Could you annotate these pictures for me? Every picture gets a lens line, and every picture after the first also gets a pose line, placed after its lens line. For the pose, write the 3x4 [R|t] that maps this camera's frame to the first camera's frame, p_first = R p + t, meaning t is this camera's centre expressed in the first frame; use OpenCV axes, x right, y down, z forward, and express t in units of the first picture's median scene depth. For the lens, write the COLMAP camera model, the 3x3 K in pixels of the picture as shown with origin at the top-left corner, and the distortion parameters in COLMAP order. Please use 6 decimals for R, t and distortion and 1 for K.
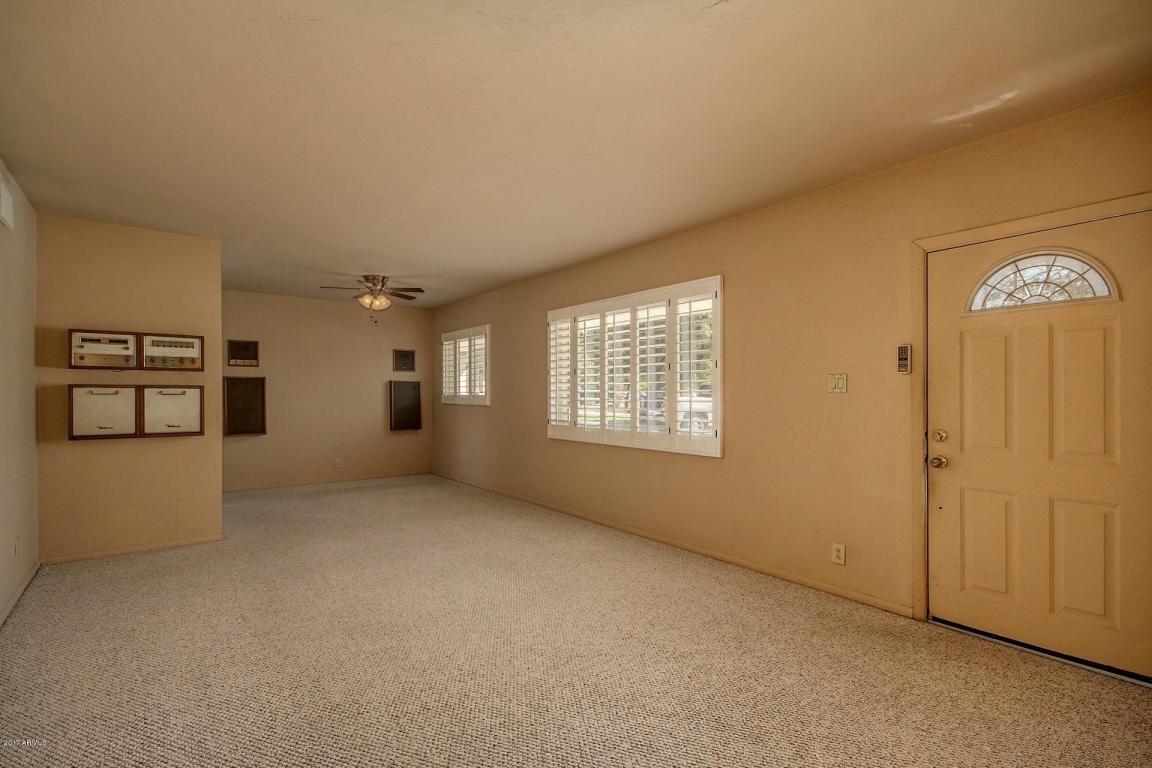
lens RADIAL K [[539.8, 0, 575.6], [0, 539.8, 396.6], [0, 0, 1]] dist [-0.009864, 0.000095]
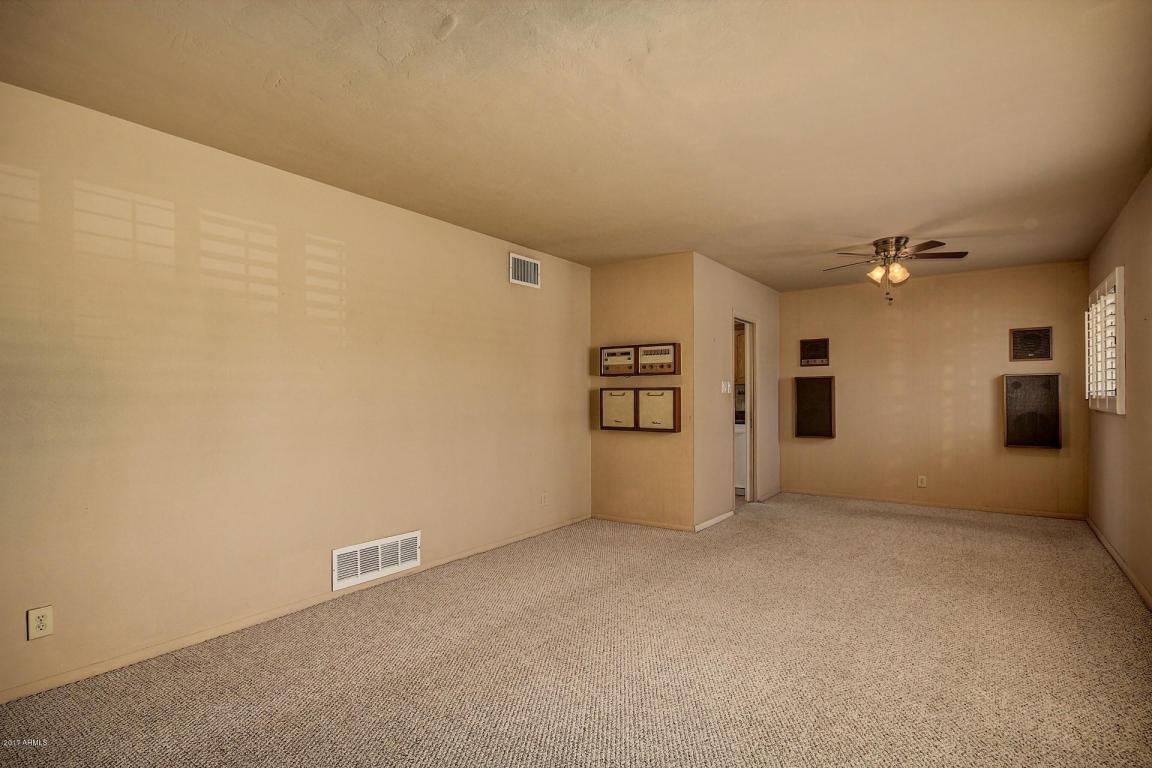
lens RADIAL K [[570.2, 0, 582.9], [0, 570.2, 393.9], [0, 0, 1]] dist [-0.000677, -0.000081]
pose [[0.280244, -0.002906, -0.959924, 0.382596], [-0.001513, 0.999993, -0.003469, -0.003060], [0.959928, 0.002425, 0.280238, 0.497301]]
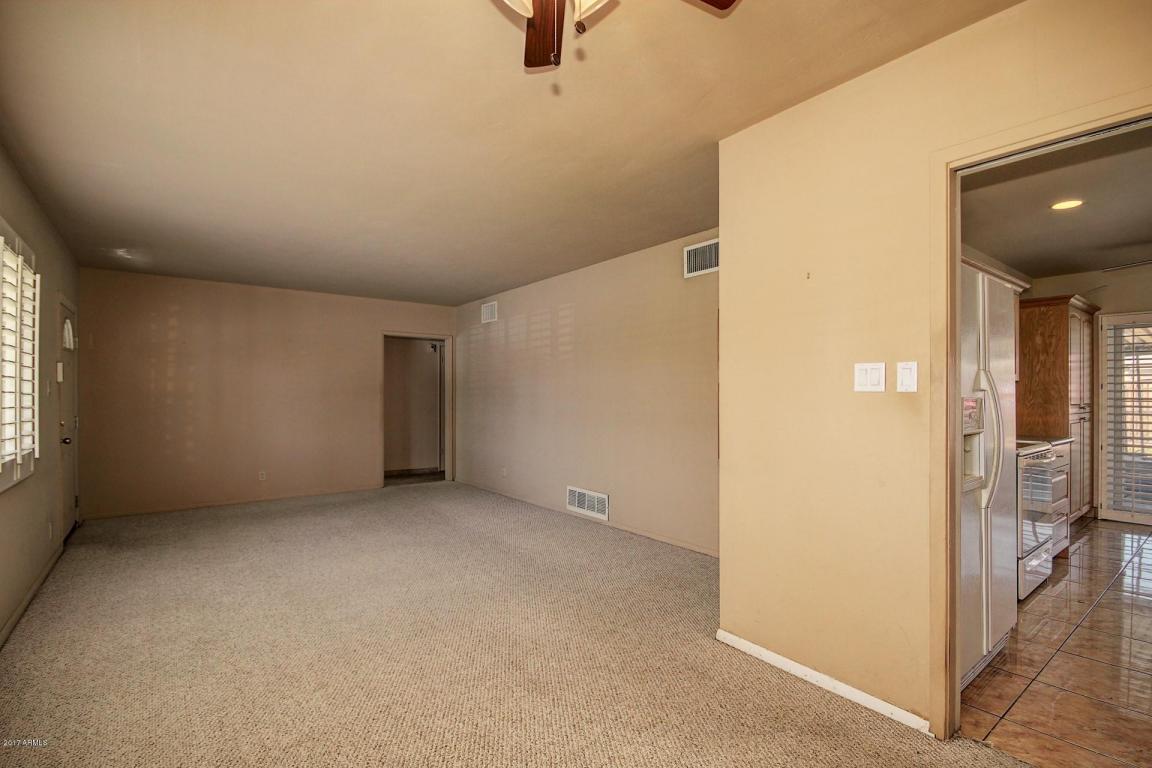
lens RADIAL K [[537.6, 0, 580.9], [0, 537.6, 393.5], [0, 0, 1]] dist [0.027478, -0.021581]
pose [[-0.999978, 0.004456, 0.005008, -0.515638], [0.004471, 0.999986, 0.002982, -0.010767], [-0.004995, 0.003005, -0.999983, 1.665838]]
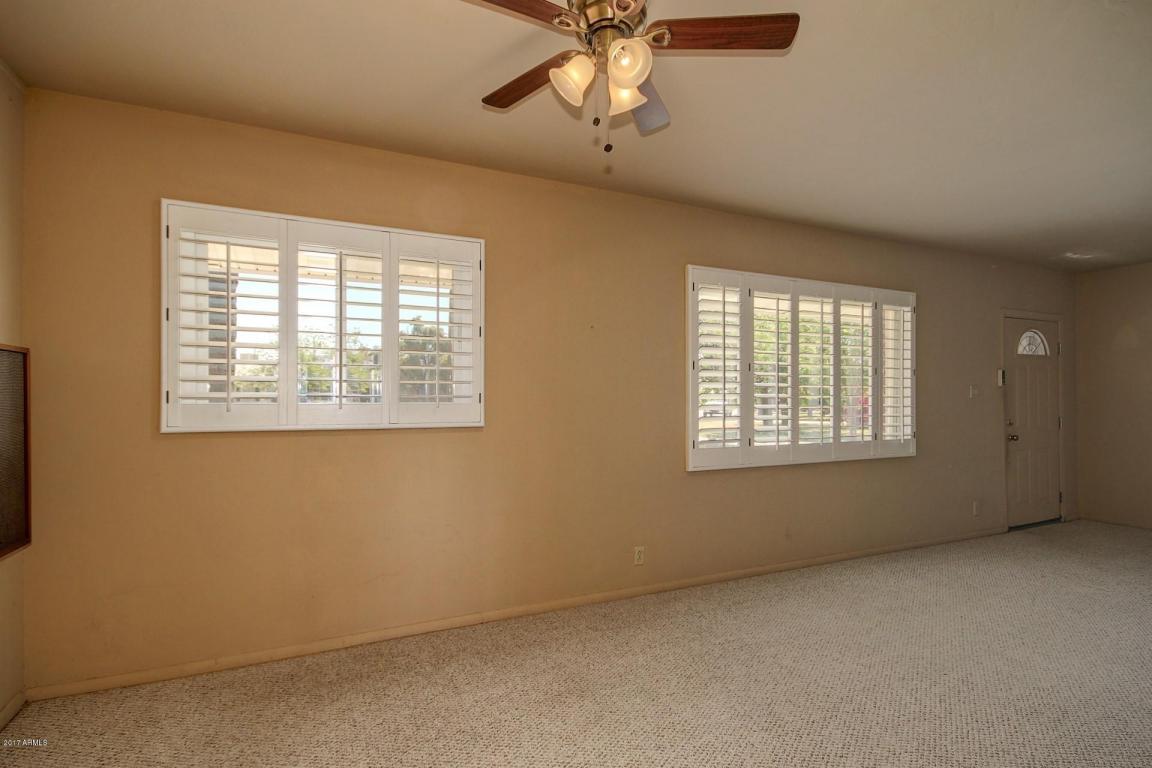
lens RADIAL K [[564.9, 0, 580.7], [0, 564.9, 388.8], [0, 0, 1]] dist [0.000746, 0.000179]
pose [[0.205334, 0.010153, 0.978639, -0.925887], [0.001242, 0.999943, -0.010635, -0.013255], [-0.978691, 0.003400, 0.205310, 1.301591]]
